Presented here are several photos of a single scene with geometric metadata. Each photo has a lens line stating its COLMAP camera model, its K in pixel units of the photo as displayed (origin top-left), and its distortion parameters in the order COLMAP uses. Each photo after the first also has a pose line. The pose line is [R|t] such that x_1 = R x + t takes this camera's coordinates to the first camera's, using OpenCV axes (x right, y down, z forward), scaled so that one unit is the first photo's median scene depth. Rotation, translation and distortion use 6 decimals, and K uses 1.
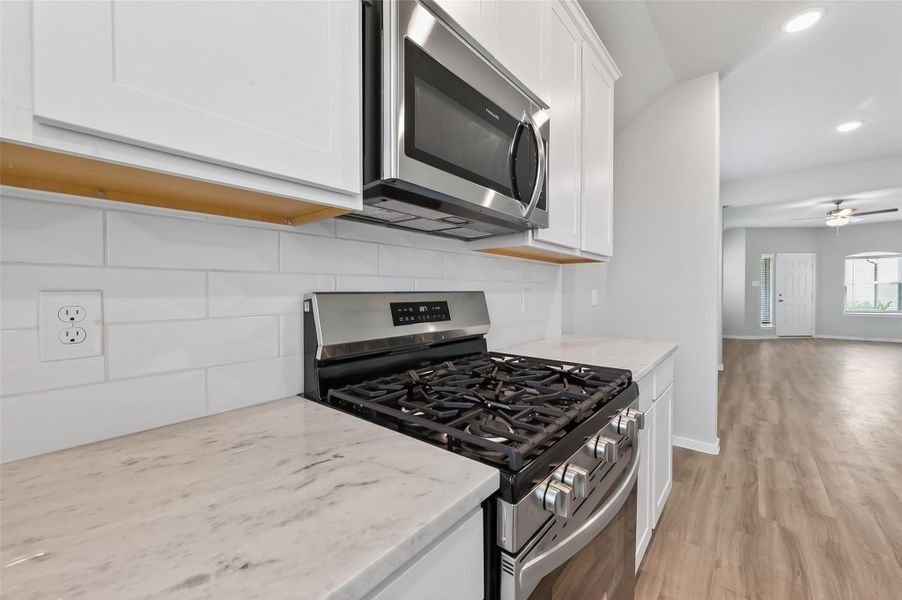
lens RADIAL K [[362.6, 0, 448.7], [0, 362.6, 294.9], [0, 0, 1]] dist [0.004113, -0.000128]
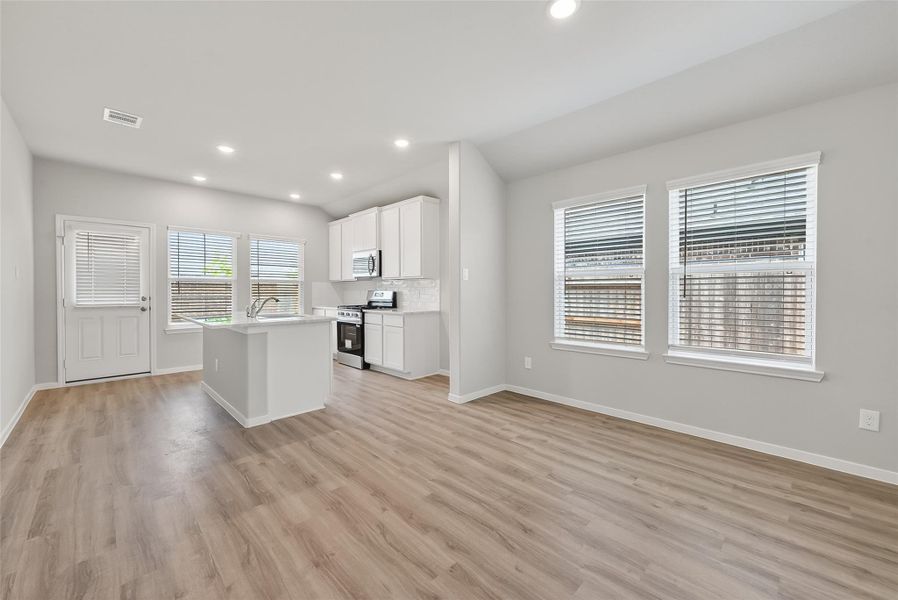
lens RADIAL K [[361.0, 0, 446.7], [0, 361.0, 295.0], [0, 0, 1]] dist [0.004113, -0.000128]
pose [[-0.109487, 0.013679, -0.993894, 3.310533], [-0.006704, 0.999872, 0.014500, -0.022389], [0.993966, 0.008250, -0.109381, 1.722987]]
